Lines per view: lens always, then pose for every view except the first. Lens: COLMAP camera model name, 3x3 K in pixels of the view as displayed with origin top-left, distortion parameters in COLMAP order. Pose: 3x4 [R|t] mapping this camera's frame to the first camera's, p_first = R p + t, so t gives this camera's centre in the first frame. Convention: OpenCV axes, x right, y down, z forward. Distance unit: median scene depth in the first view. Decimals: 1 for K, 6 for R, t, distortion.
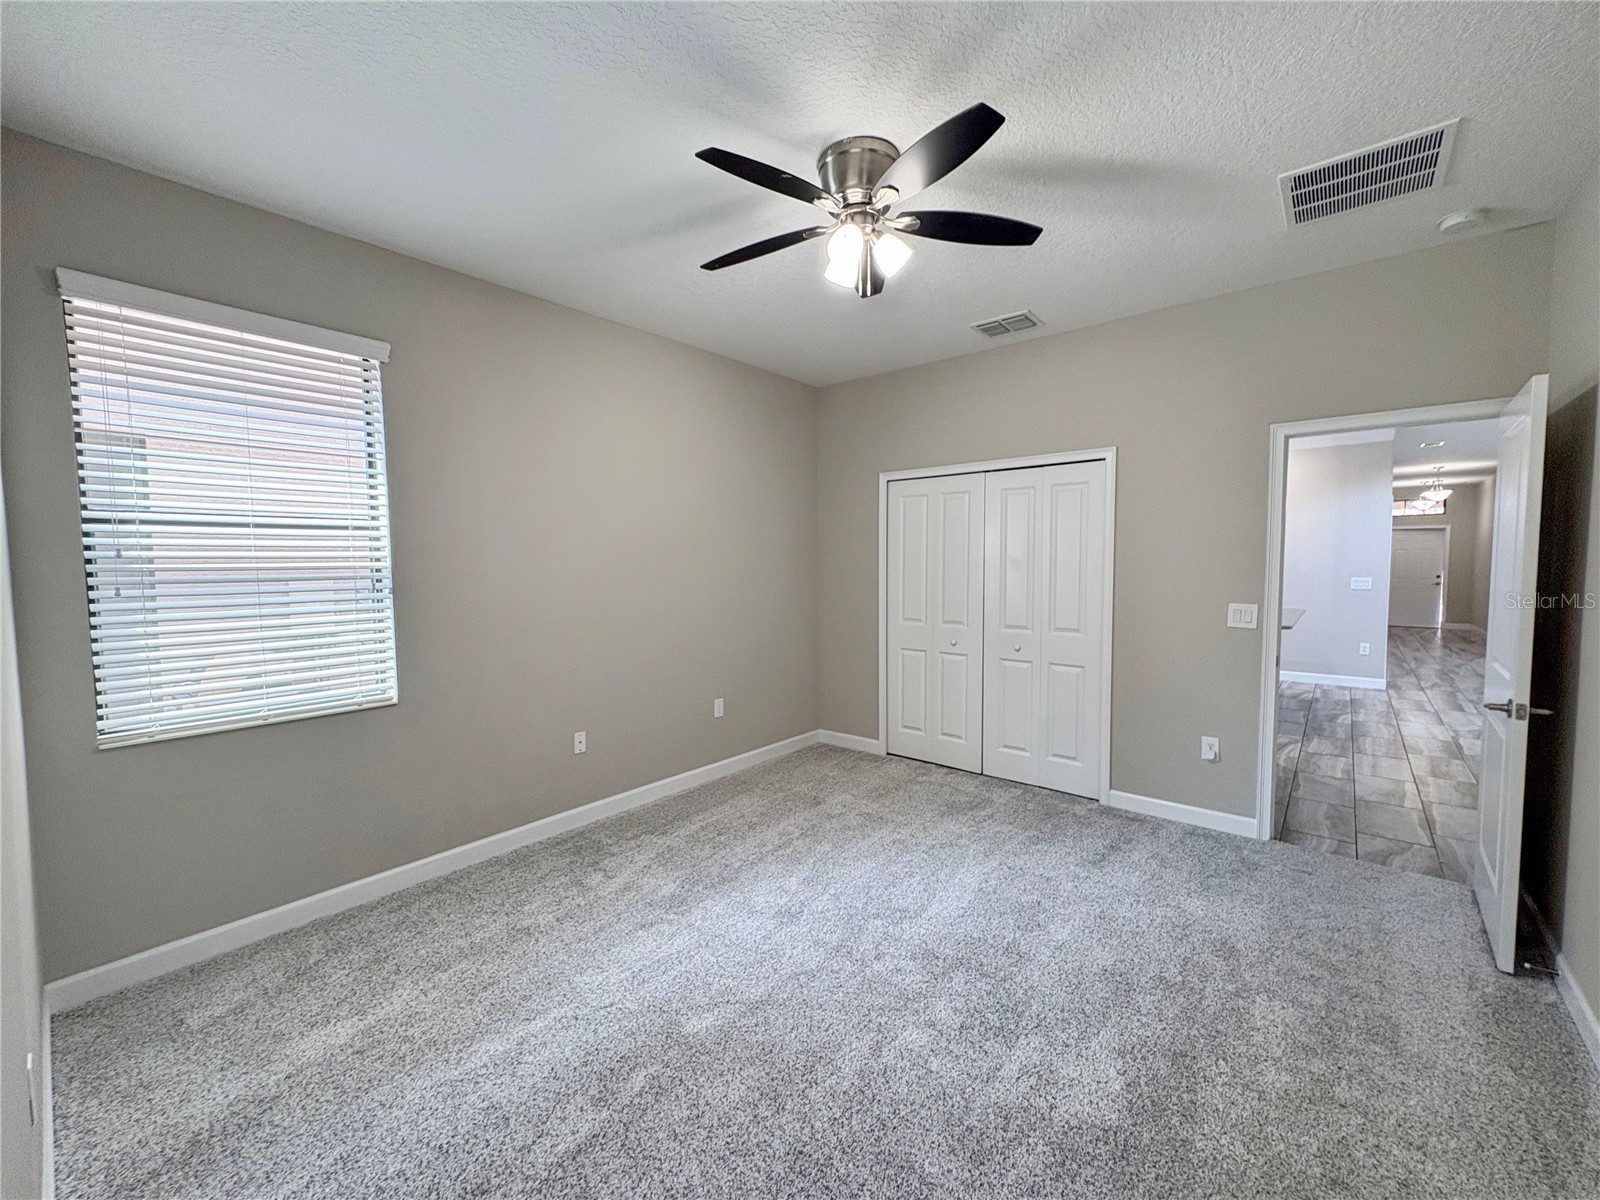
lens RADIAL K [[639.7, 0, 796.2], [0, 639.7, 598.4], [0, 0, 1]] dist [-0.000504, 0.000442]
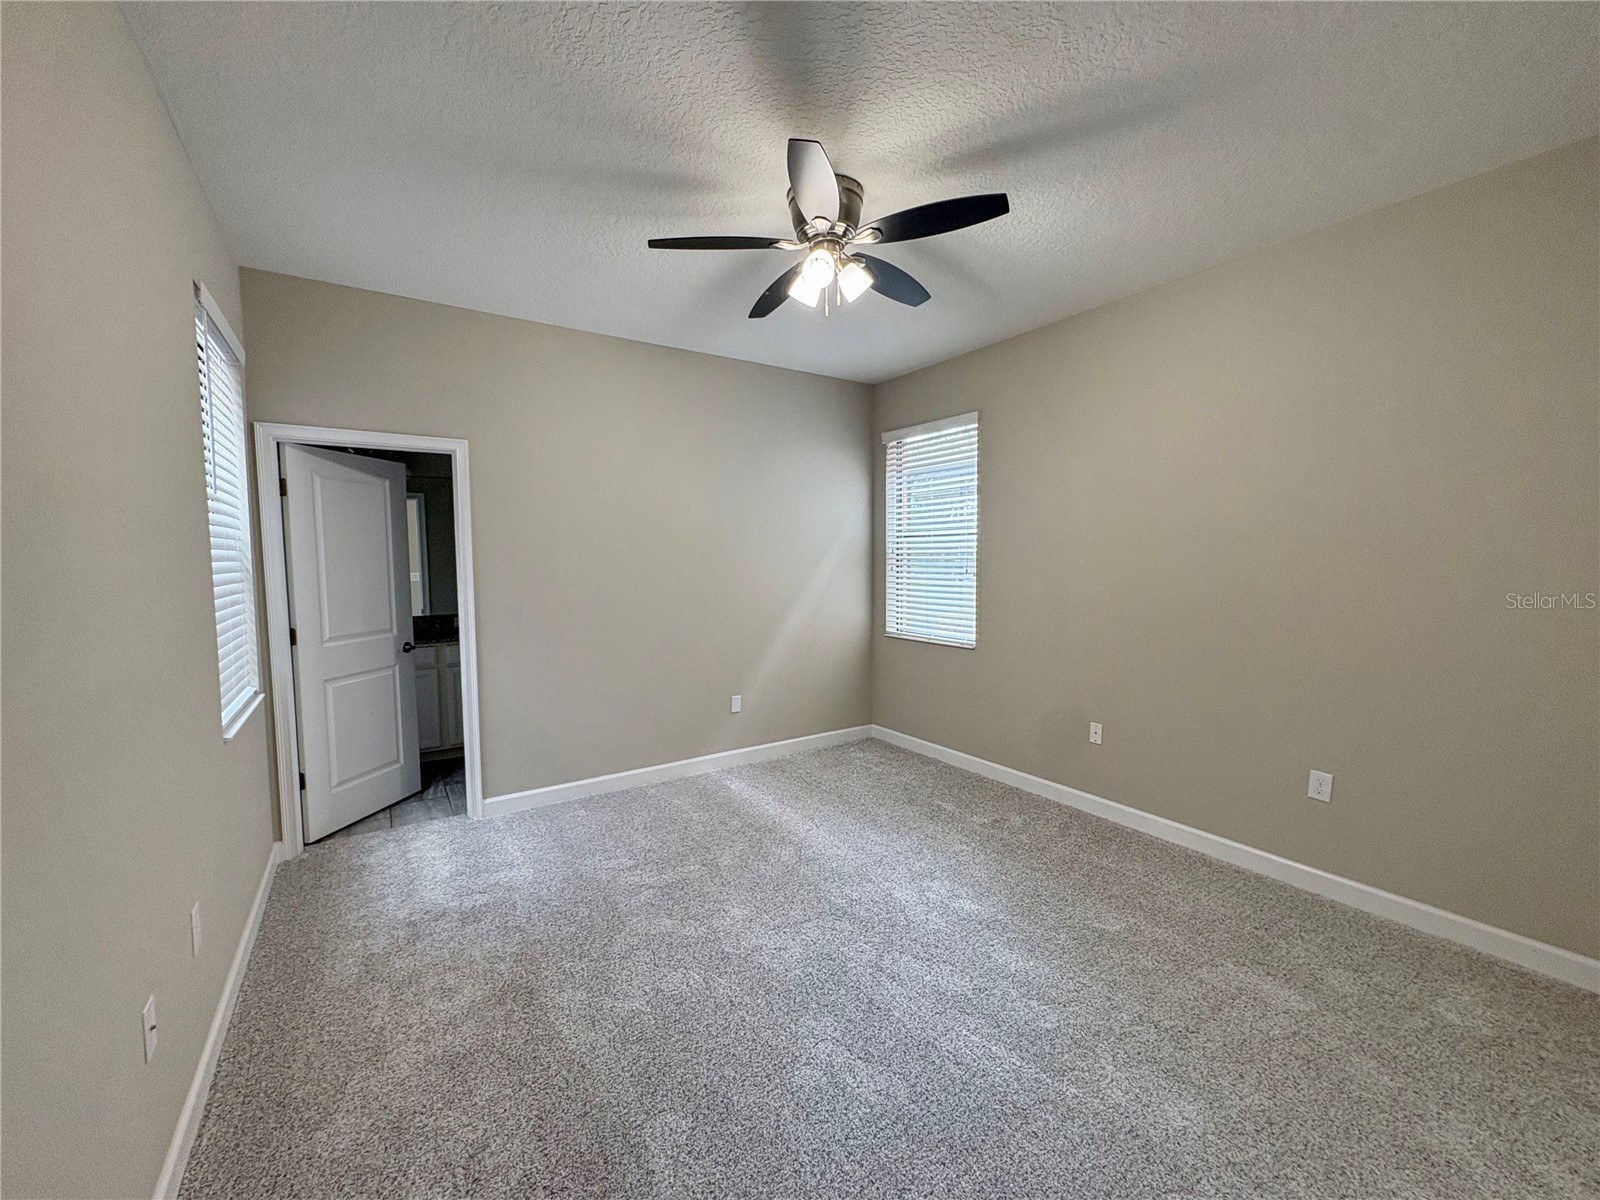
lens RADIAL K [[639.7, 0, 803.3], [0, 639.7, 596.2], [0, 0, 1]] dist [-0.000504, 0.000442]
pose [[-0.263125, 0.068772, -0.962307, 0.929304], [-0.051318, 0.995046, 0.085144, -0.066884], [0.963396, 0.071787, -0.258292, 0.991057]]
